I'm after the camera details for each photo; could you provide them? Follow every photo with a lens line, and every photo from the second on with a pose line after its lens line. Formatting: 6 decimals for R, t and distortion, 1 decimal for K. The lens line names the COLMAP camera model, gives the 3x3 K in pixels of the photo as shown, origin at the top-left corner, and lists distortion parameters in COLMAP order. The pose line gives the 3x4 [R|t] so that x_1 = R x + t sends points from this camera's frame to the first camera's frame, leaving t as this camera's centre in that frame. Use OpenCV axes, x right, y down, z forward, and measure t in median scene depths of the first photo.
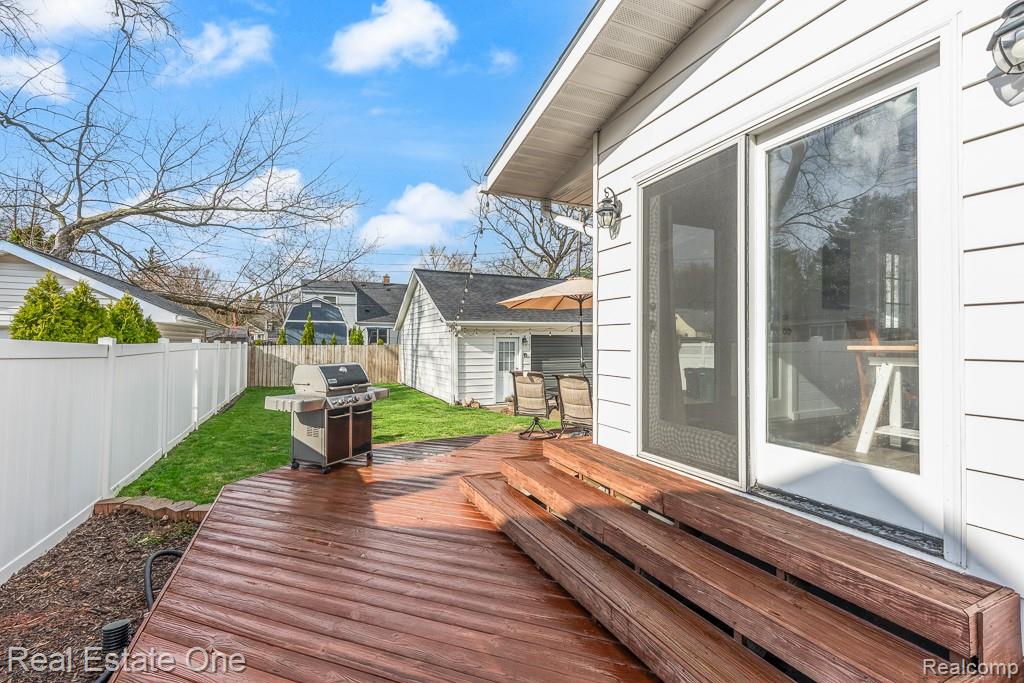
lens RADIAL K [[457.9, 0, 514.5], [0, 457.9, 335.7], [0, 0, 1]] dist [-0.000935, -0.000134]
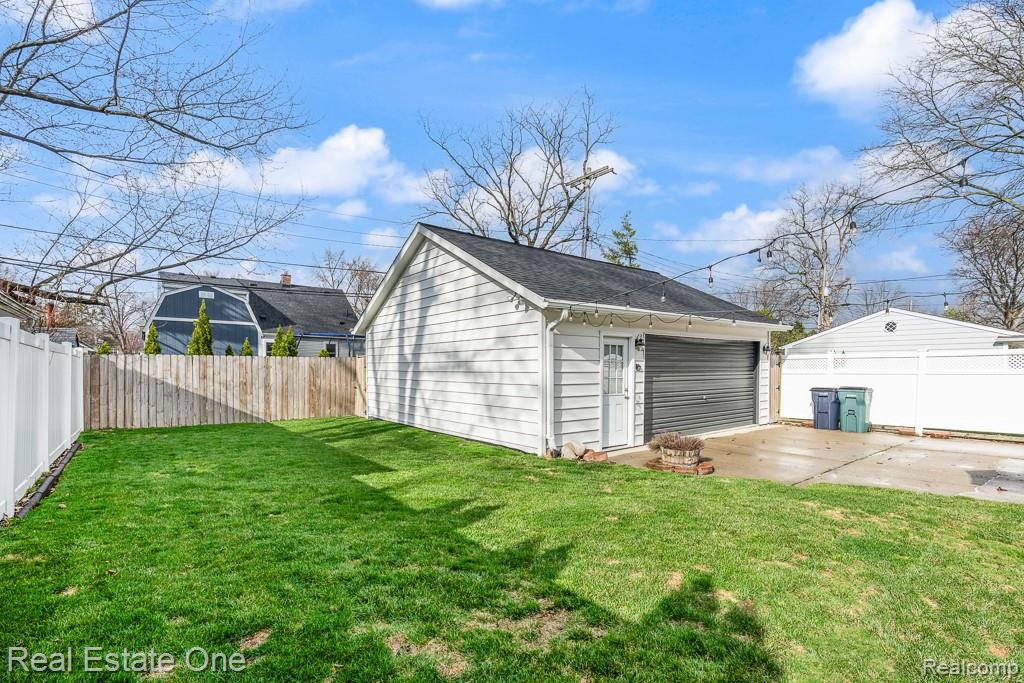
lens RADIAL K [[485.8, 0, 534.6], [0, 485.8, 380.1], [0, 0, 1]] dist [-0.001782, -0.000325]
pose [[0.971582, -0.004080, 0.236670, -0.213912], [-0.006093, 0.999089, 0.042234, 0.027056], [-0.236626, -0.042476, 0.970672, 0.337835]]
